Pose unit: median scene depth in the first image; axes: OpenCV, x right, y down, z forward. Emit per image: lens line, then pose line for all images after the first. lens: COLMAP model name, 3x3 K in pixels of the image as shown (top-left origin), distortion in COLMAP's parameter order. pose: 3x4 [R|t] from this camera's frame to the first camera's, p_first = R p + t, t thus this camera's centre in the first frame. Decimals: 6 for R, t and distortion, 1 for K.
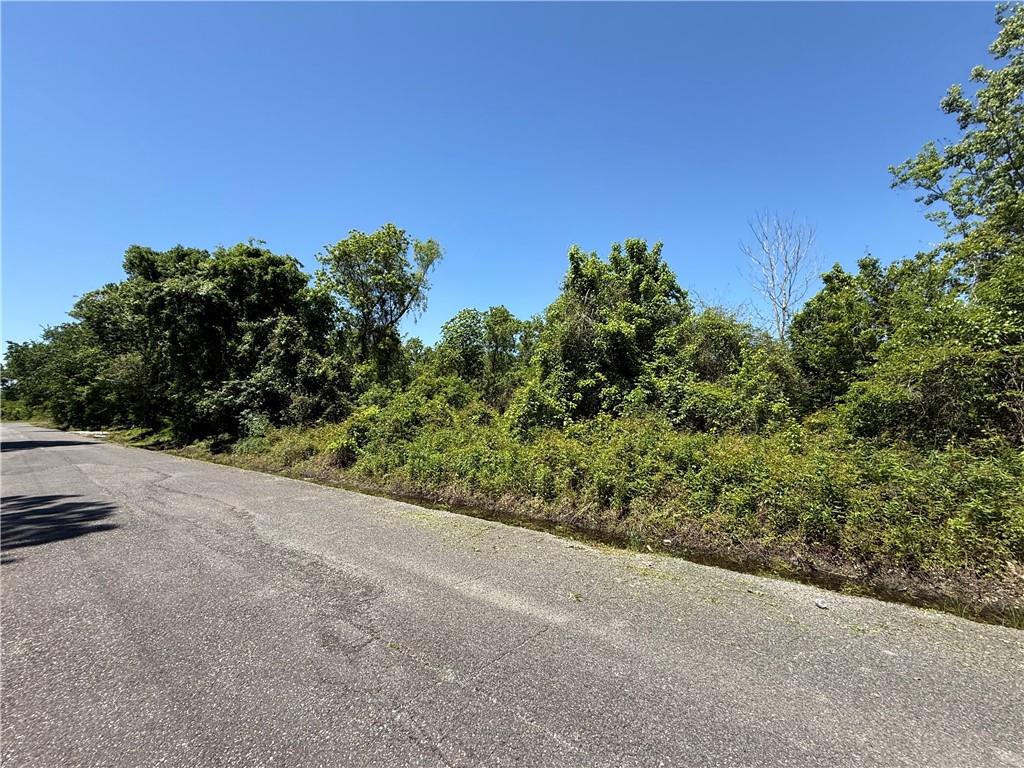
lens RADIAL K [[403.6, 0, 513.5], [0, 403.6, 376.0], [0, 0, 1]] dist [-0.001438, -0.000136]
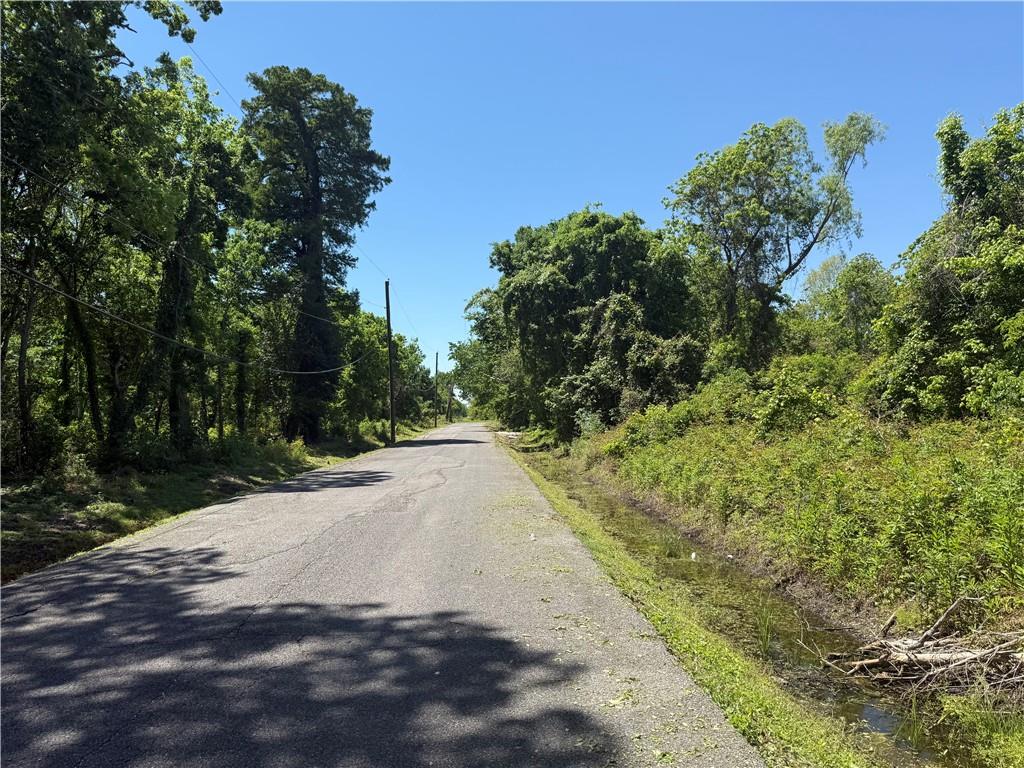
lens RADIAL K [[721.0, 0, 510.8], [0, 721.0, 386.5], [0, 0, 1]] dist [0.008279, -0.000124]
pose [[0.634264, -0.032193, -0.772446, 0.424223], [0.077379, 0.996759, 0.021995, -0.010152], [0.769235, -0.073721, 0.634699, -0.107645]]
